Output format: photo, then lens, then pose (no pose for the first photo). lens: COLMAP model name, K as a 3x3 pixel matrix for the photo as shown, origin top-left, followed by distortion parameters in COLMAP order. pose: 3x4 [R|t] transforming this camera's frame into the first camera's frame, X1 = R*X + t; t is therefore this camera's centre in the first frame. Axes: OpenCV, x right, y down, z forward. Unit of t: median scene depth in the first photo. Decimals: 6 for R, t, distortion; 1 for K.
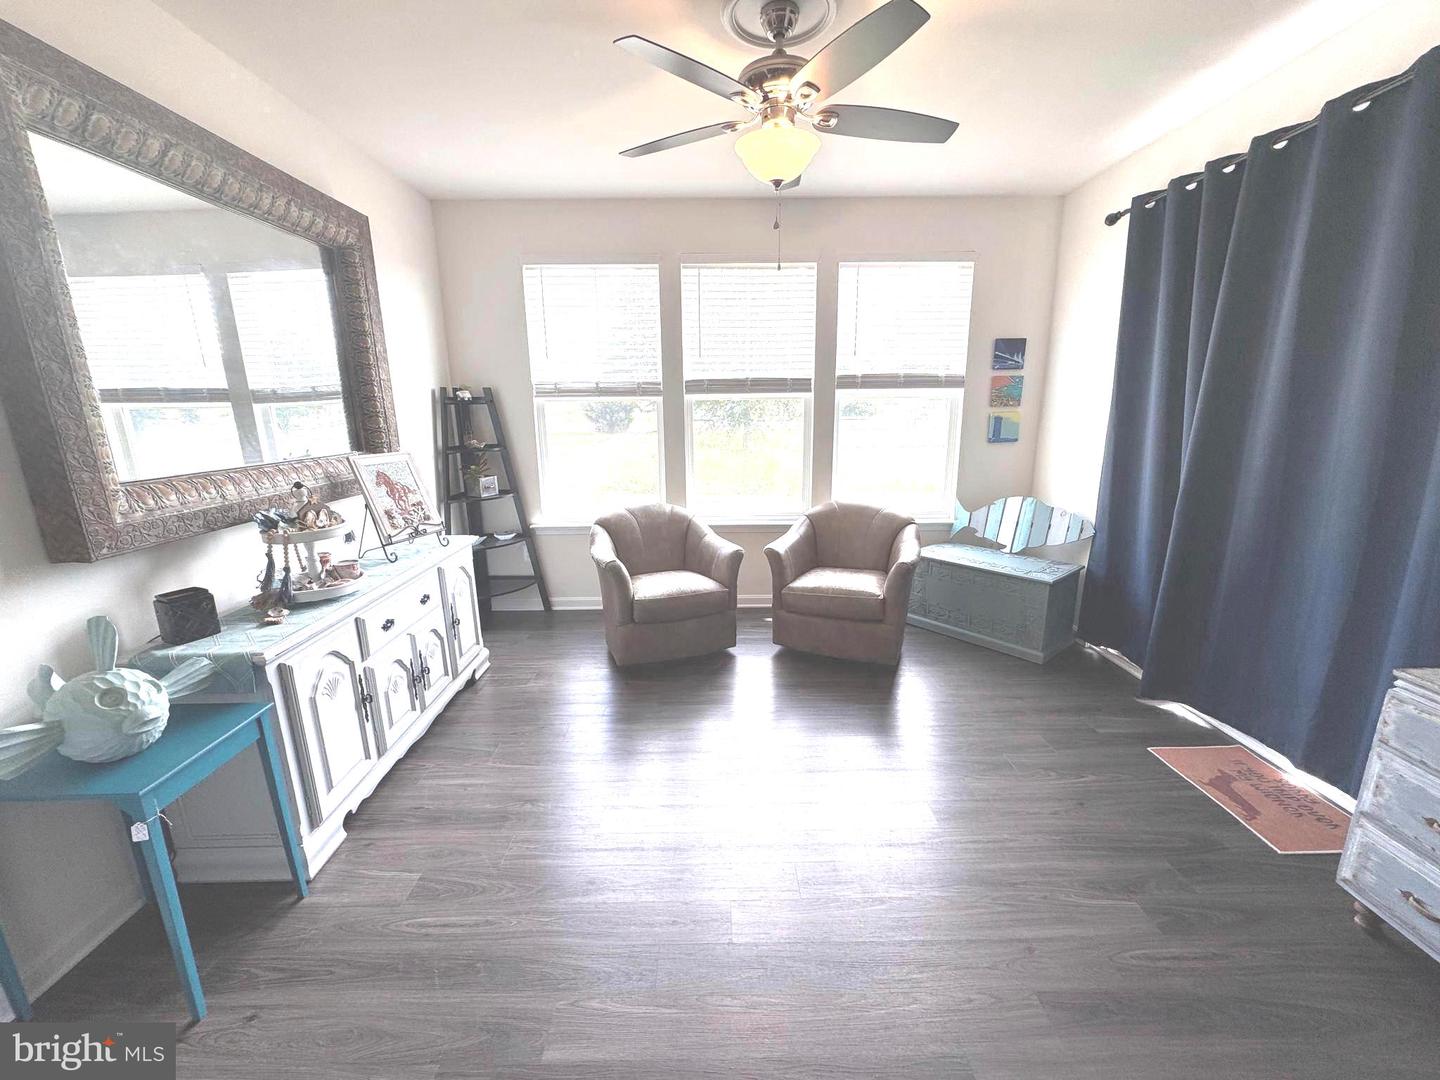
lens RADIAL K [[571.6, 0, 718.2], [0, 571.6, 541.6], [0, 0, 1]] dist [-0.001775, -0.000226]
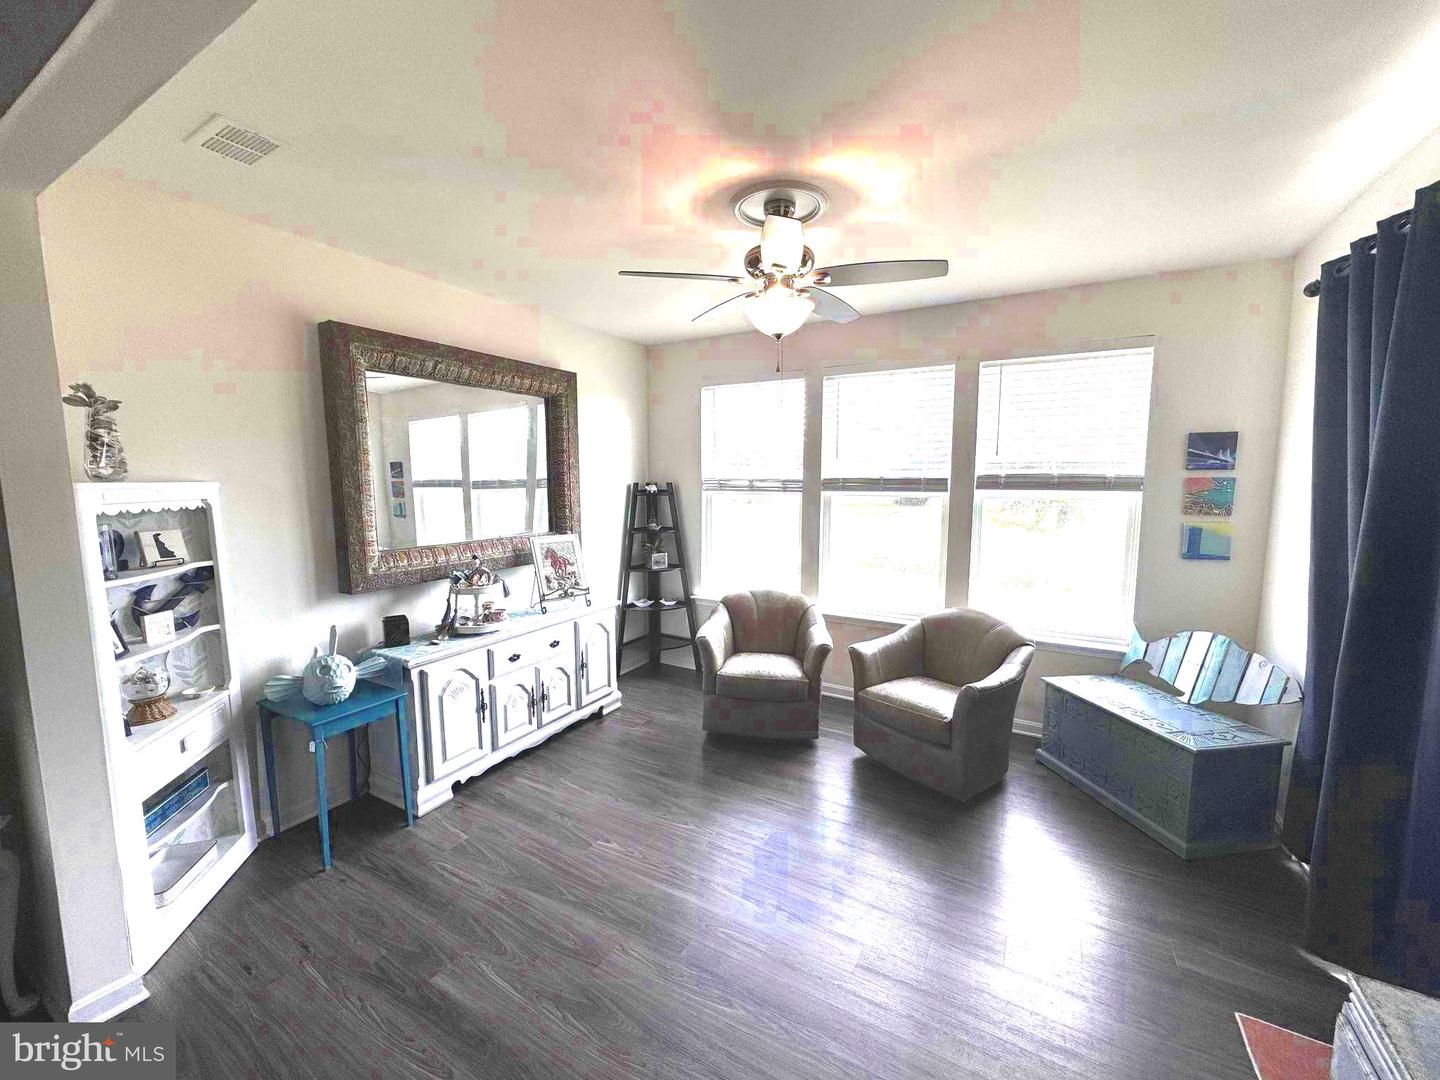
lens RADIAL K [[573.4, 0, 719.2], [0, 573.4, 540.7], [0, 0, 1]] dist [-0.003008, -0.000089]
pose [[0.861208, 0.066597, -0.503871, 0.428545], [-0.125977, 0.988413, -0.084679, -0.065951], [0.492394, 0.136402, 0.859618, -0.012281]]
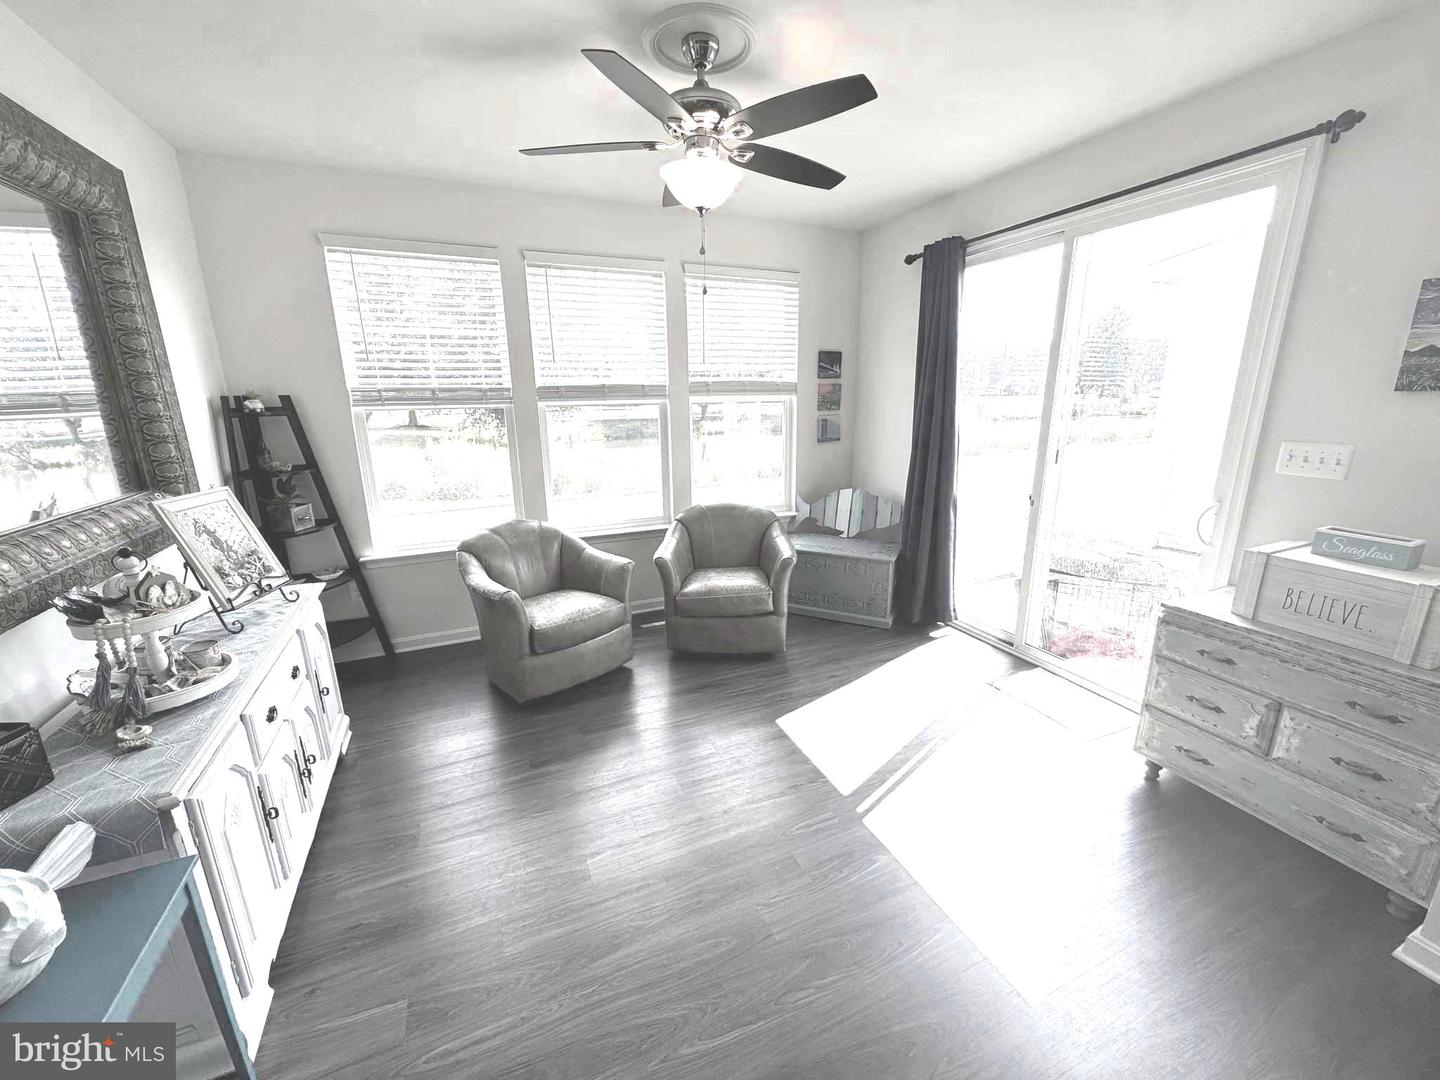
lens RADIAL K [[573.4, 0, 719.2], [0, 573.4, 540.7], [0, 0, 1]] dist [-0.003008, -0.000089]
pose [[0.919262, -0.098246, 0.381190, -0.219823], [0.091740, 0.995159, 0.035251, -0.048785], [-0.382808, 0.002565, 0.923824, 0.027556]]
